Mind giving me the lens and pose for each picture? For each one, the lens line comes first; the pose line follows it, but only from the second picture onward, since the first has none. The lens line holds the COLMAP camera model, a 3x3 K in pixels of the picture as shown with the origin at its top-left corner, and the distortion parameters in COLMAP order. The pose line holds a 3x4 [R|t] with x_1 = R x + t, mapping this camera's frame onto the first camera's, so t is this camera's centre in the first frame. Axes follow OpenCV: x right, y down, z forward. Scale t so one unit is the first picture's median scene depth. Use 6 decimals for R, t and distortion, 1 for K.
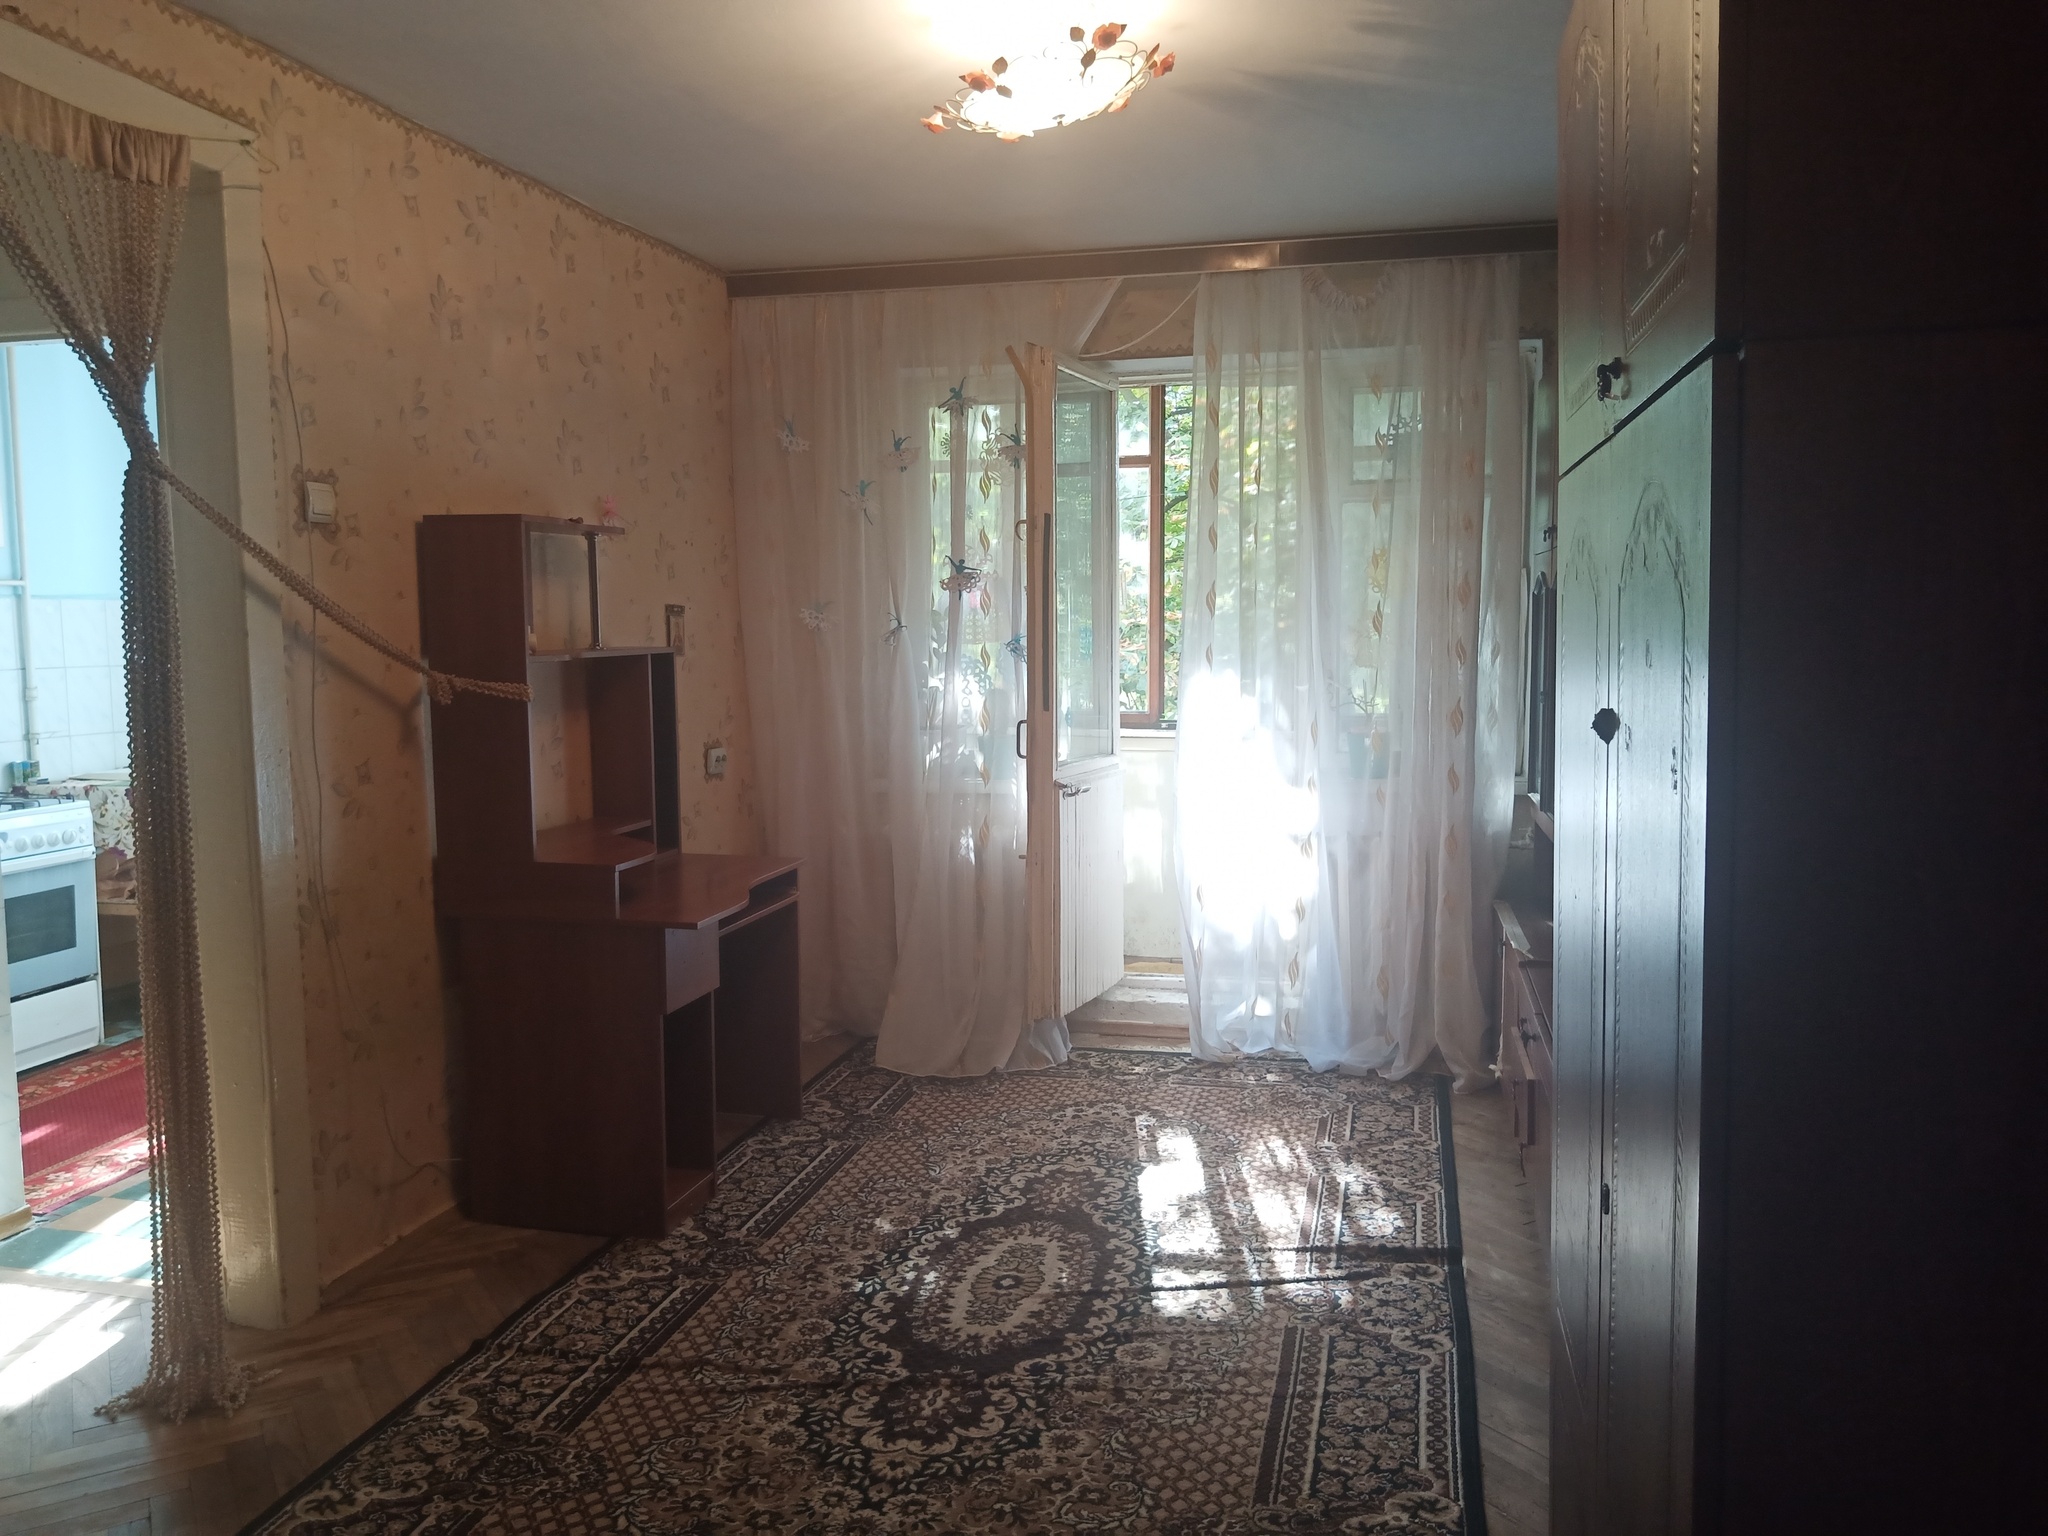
lens RADIAL K [[1578.3, 0, 1023.3], [0, 1578.3, 763.0], [0, 0, 1]] dist [0.039648, -0.072169]
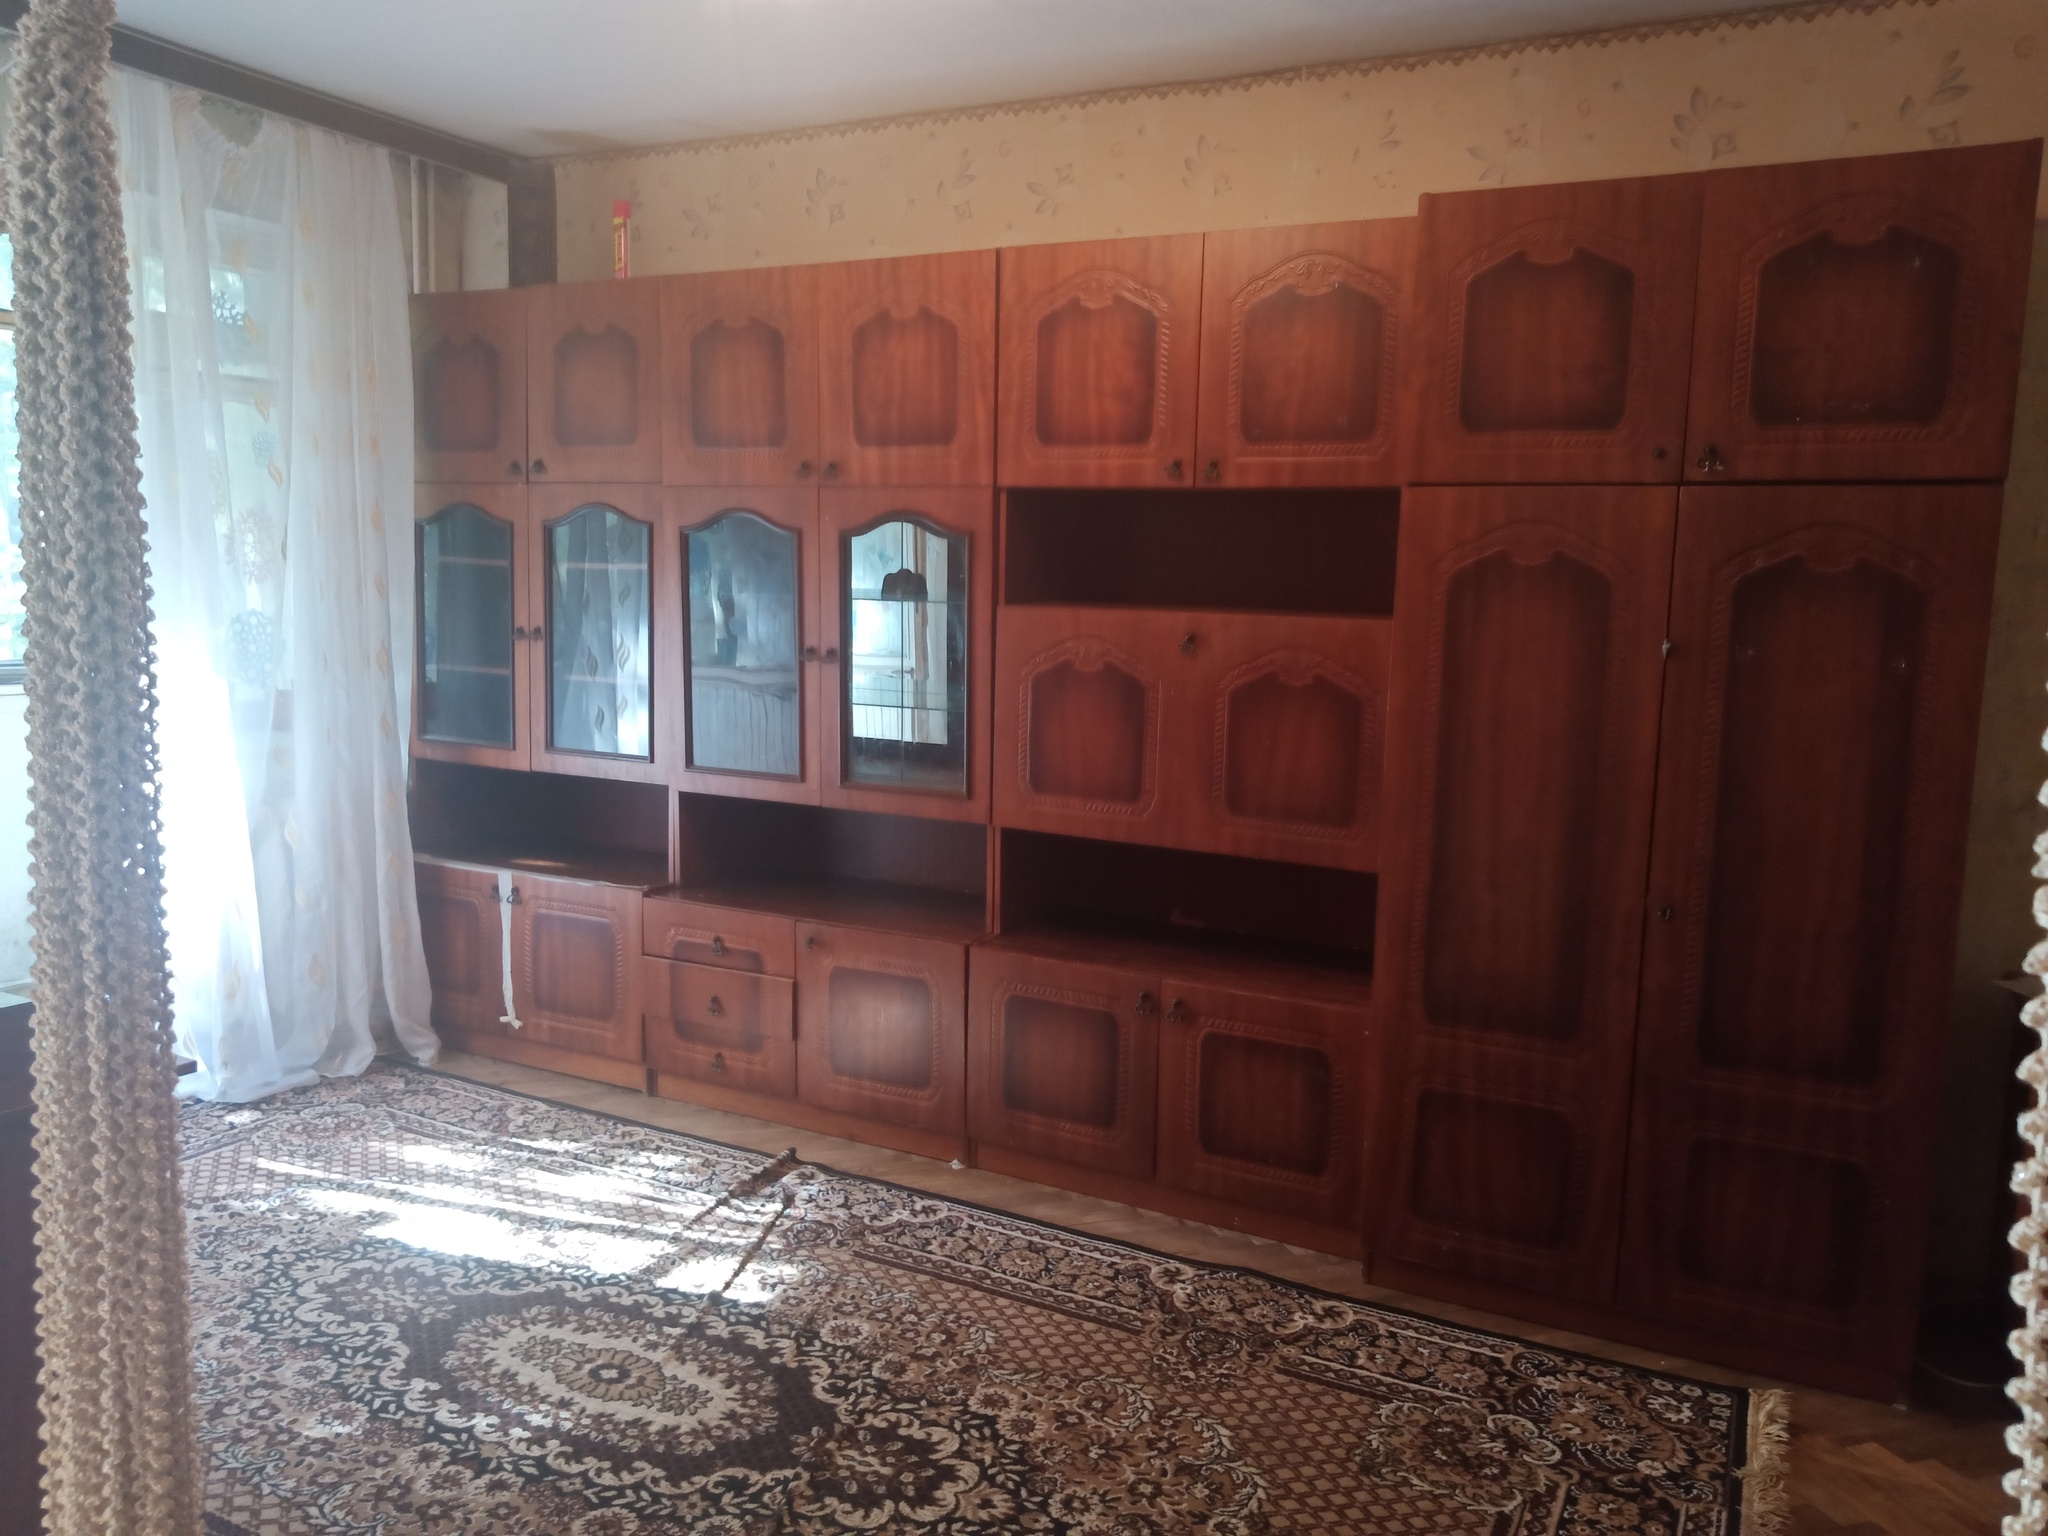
lens RADIAL K [[1578.3, 0, 1052.0], [0, 1578.3, 757.4], [0, 0, 1]] dist [0.039648, -0.072169]
pose [[0.244456, -0.103330, 0.964139, -0.643149], [0.057327, 0.994107, 0.092006, -0.041673], [-0.967964, 0.032779, 0.248939, 0.523495]]
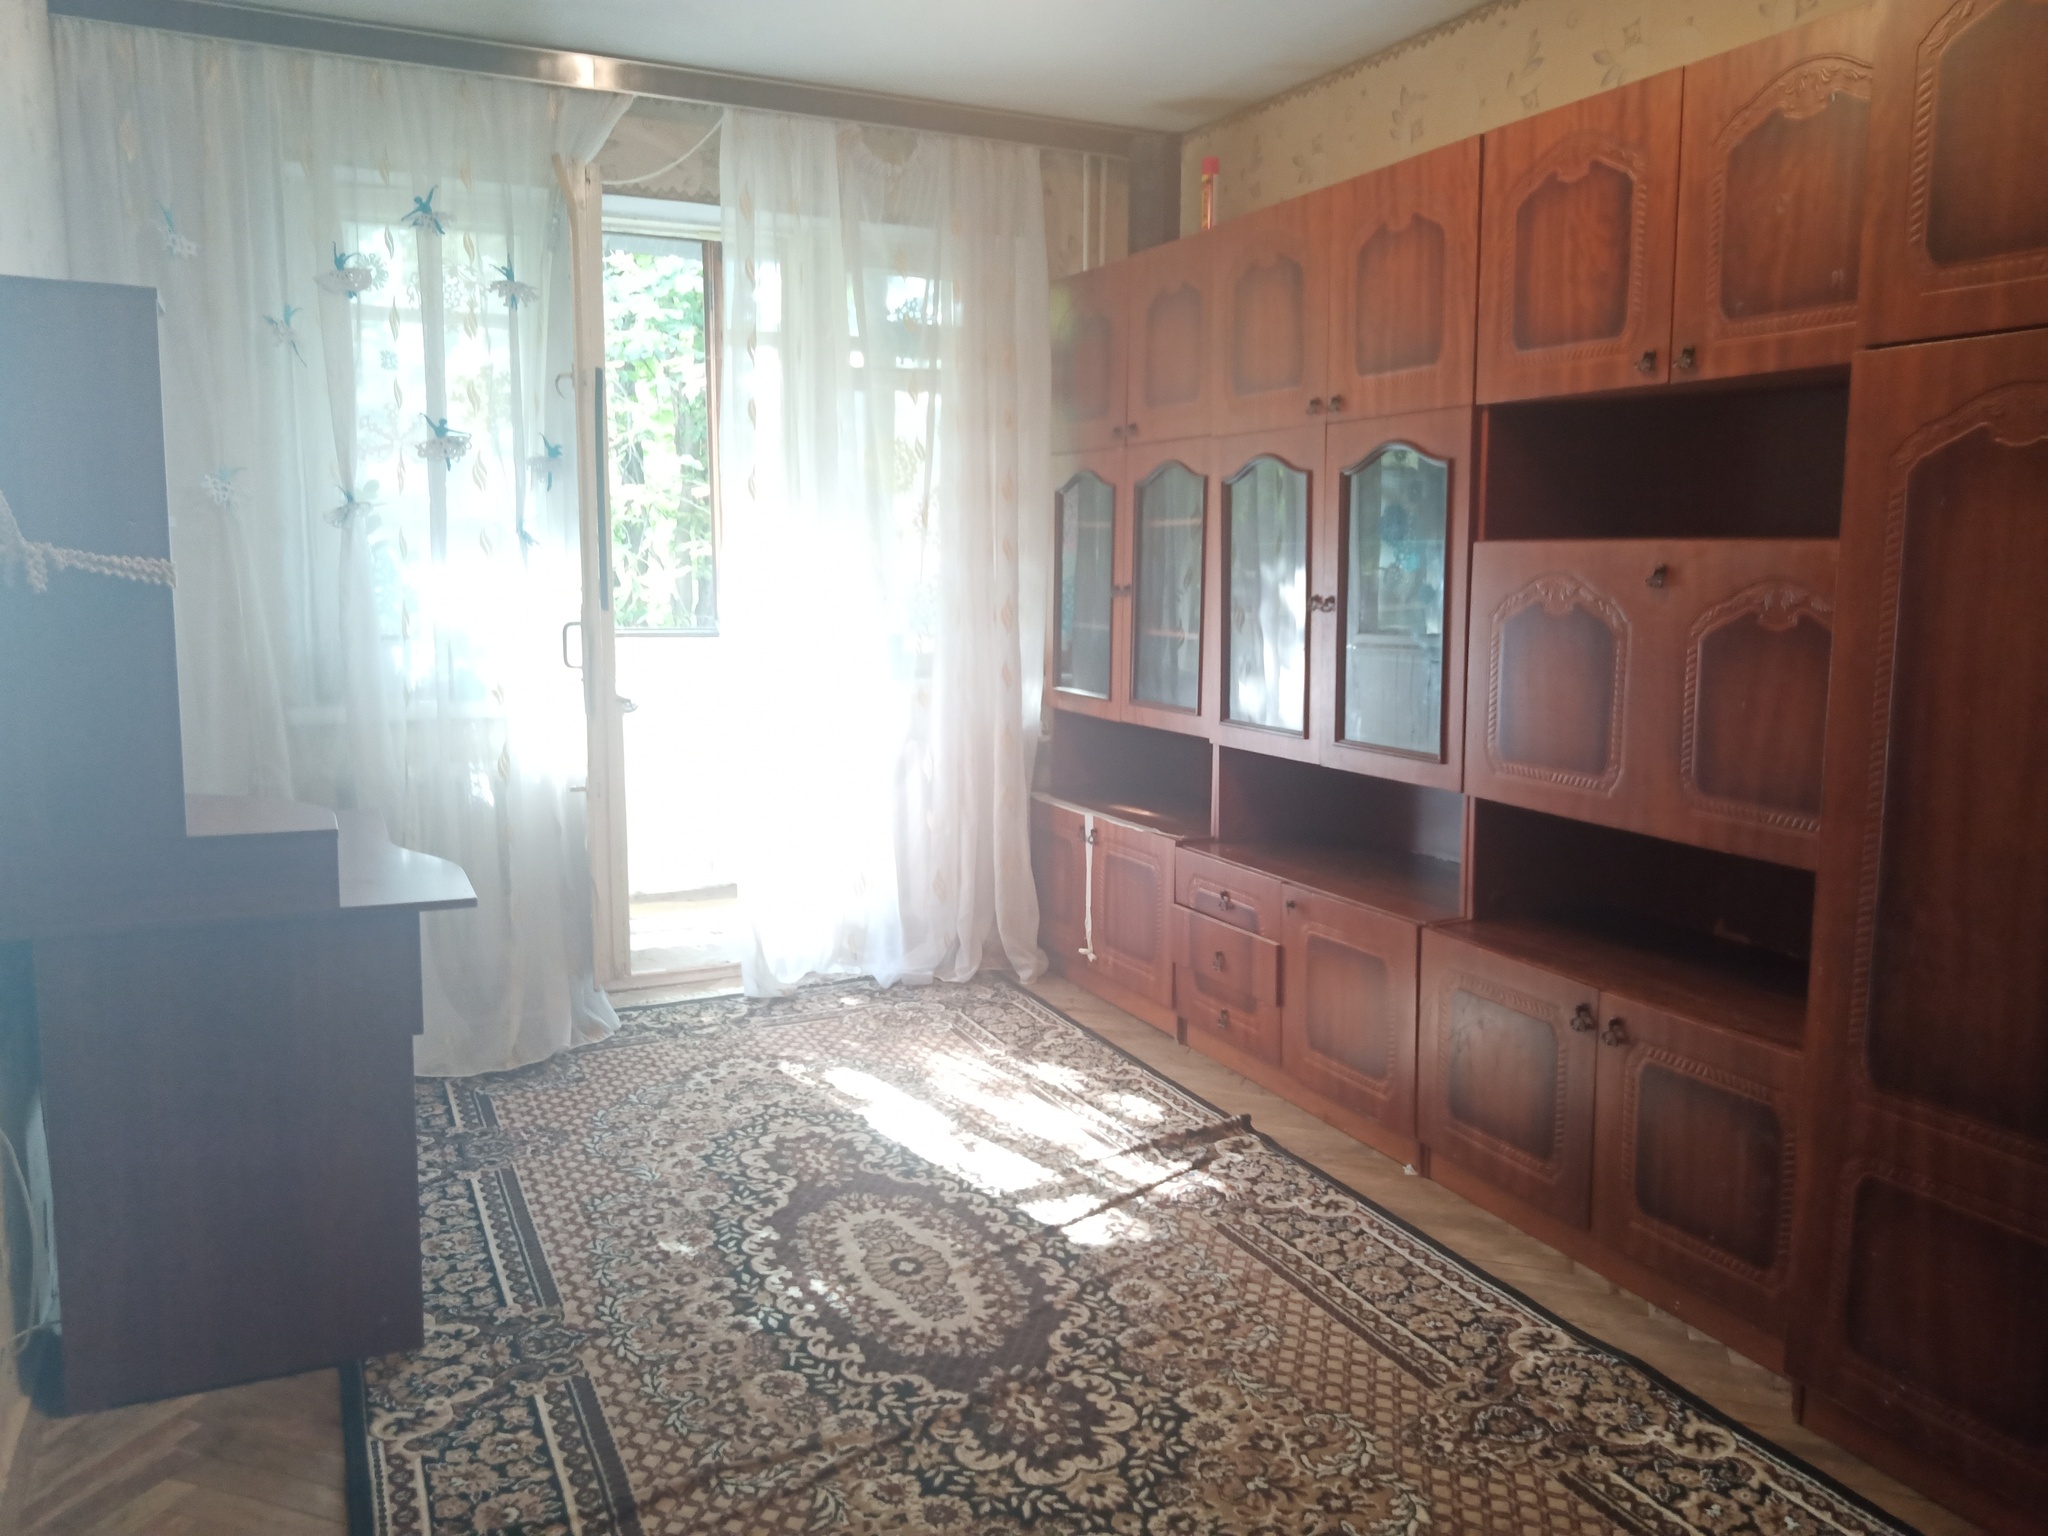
lens RADIAL K [[1578.3, 0, 1023.1], [0, 1578.3, 751.0], [0, 0, 1]] dist [0.039648, -0.072169]
pose [[0.781795, -0.069586, 0.619641, -0.429876], [0.046122, 0.997485, 0.053825, 0.008280], [-0.621827, -0.013501, 0.783038, 0.274536]]
